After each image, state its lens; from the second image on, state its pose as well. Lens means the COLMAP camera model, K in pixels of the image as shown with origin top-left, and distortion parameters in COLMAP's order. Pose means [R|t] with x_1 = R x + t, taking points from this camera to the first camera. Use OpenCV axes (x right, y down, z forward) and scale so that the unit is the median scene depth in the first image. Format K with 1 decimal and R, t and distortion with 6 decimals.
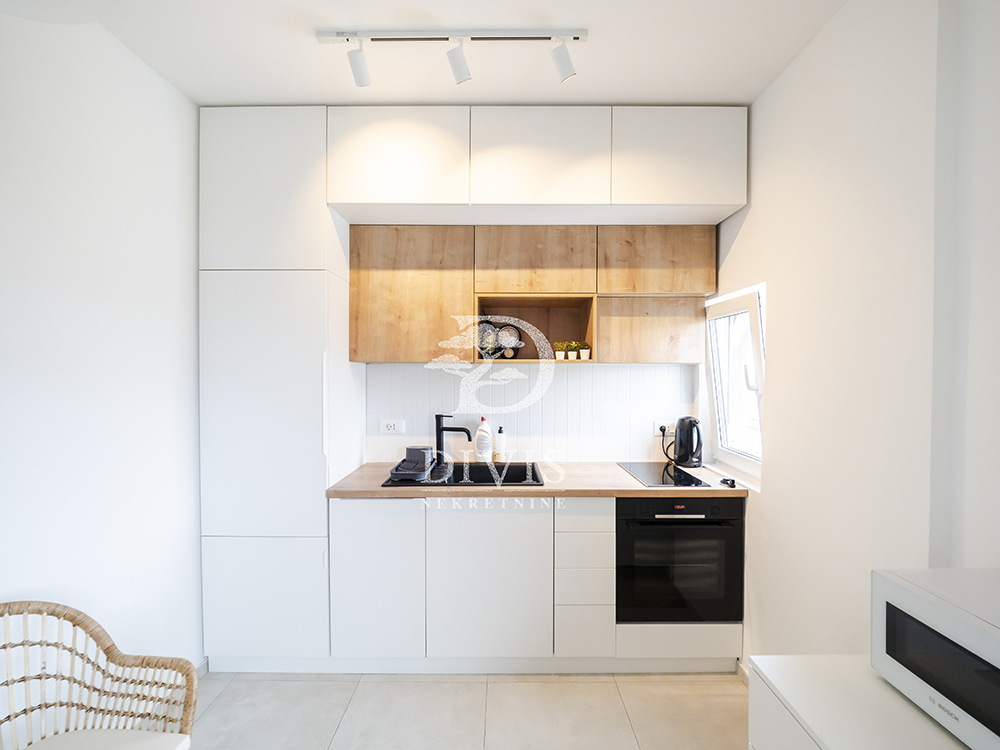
lens RADIAL K [[409.3, 0, 500.3], [0, 409.3, 371.9], [0, 0, 1]] dist [0.002025, 0.000083]
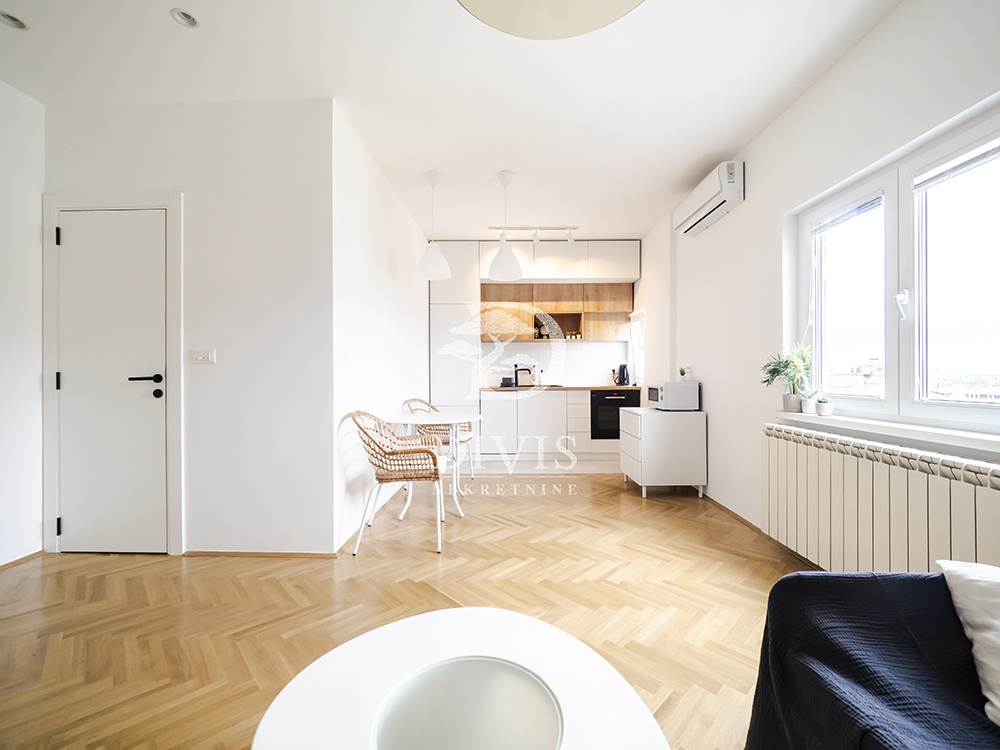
lens RADIAL K [[409.3, 0, 499.8], [0, 409.3, 374.1], [0, 0, 1]] dist [0.002025, 0.000083]
pose [[0.999989, -0.004531, -0.000852, -0.256674], [0.004522, 0.999941, -0.009846, 0.198630], [0.000897, 0.009842, 0.999951, -1.409093]]
